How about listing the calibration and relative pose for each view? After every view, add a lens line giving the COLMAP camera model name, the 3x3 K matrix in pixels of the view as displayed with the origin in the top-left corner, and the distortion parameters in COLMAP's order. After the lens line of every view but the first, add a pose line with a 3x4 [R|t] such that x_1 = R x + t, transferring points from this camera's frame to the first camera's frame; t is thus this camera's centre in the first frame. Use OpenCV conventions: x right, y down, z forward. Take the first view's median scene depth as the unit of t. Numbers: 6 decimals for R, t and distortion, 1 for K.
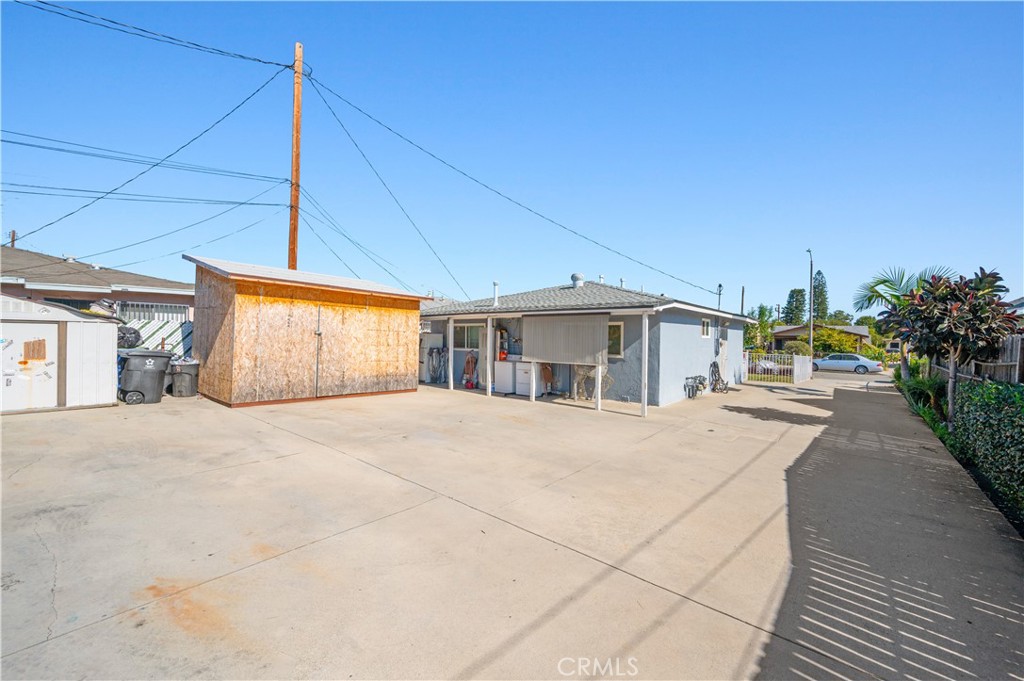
lens RADIAL K [[417.6, 0, 512.0], [0, 417.6, 340.5], [0, 0, 1]] dist [-0.000344, -0.000130]
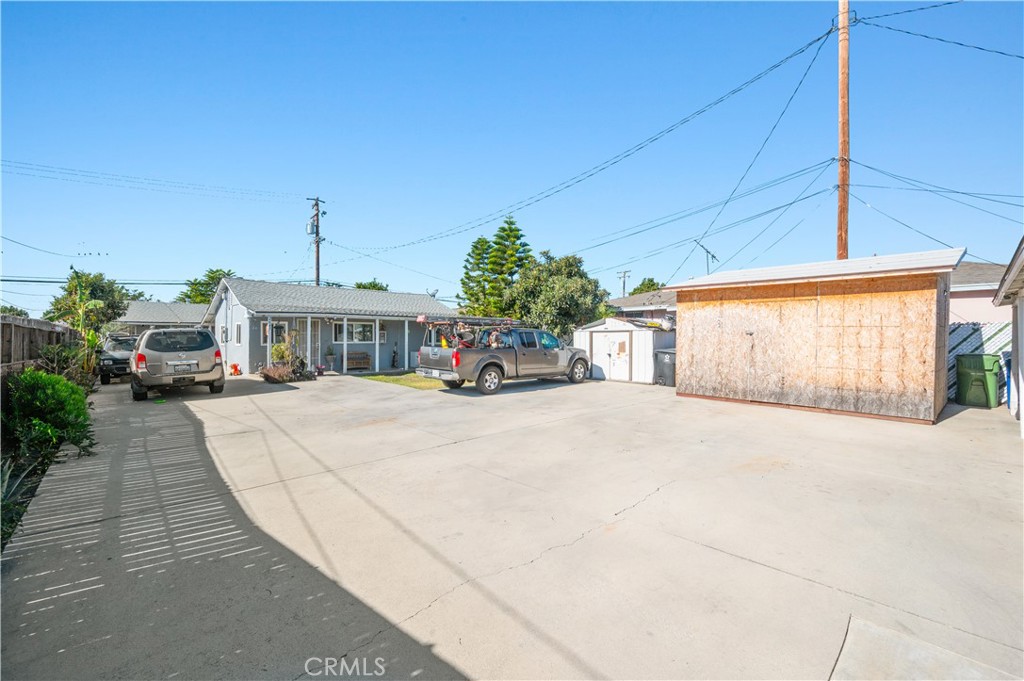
lens RADIAL K [[429.6, 0, 514.6], [0, 429.6, 335.5], [0, 0, 1]] dist [-0.000806, -0.000146]
pose [[-0.129387, -0.024477, -0.991292, 0.565195], [-0.007263, 0.999692, -0.023736, 0.015419], [0.991568, 0.004129, -0.129525, 0.597406]]
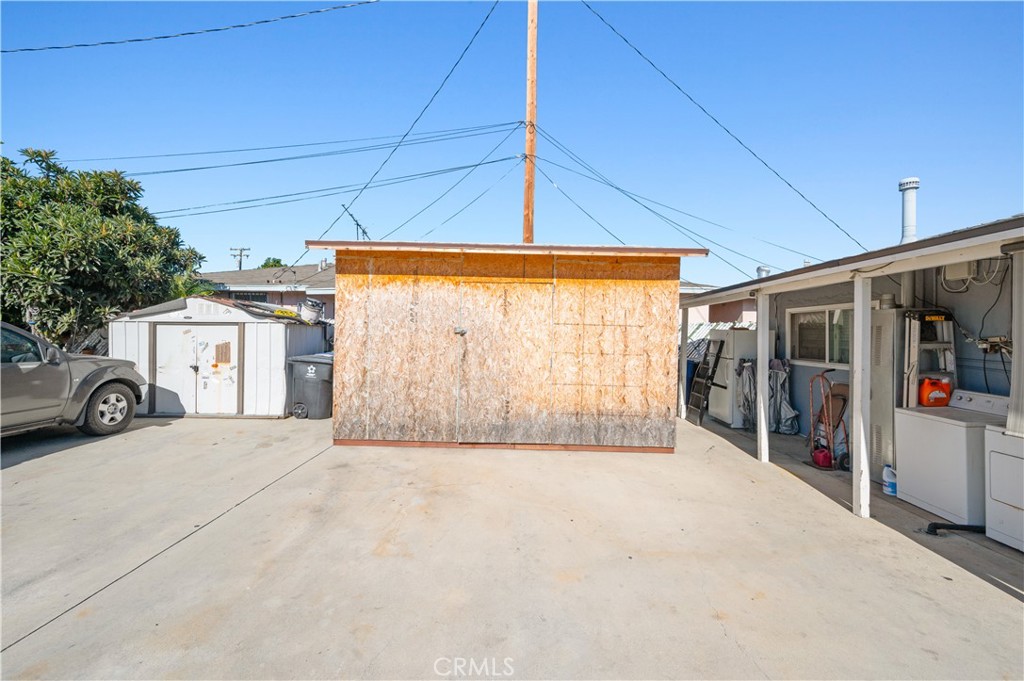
lens RADIAL K [[429.6, 0, 514.6], [0, 429.6, 335.5], [0, 0, 1]] dist [-0.000806, -0.000146]
pose [[0.633497, -0.008290, -0.773701, 0.040305], [-0.001260, 0.999930, -0.011746, -0.005190], [0.773744, 0.008416, 0.633442, 0.681875]]
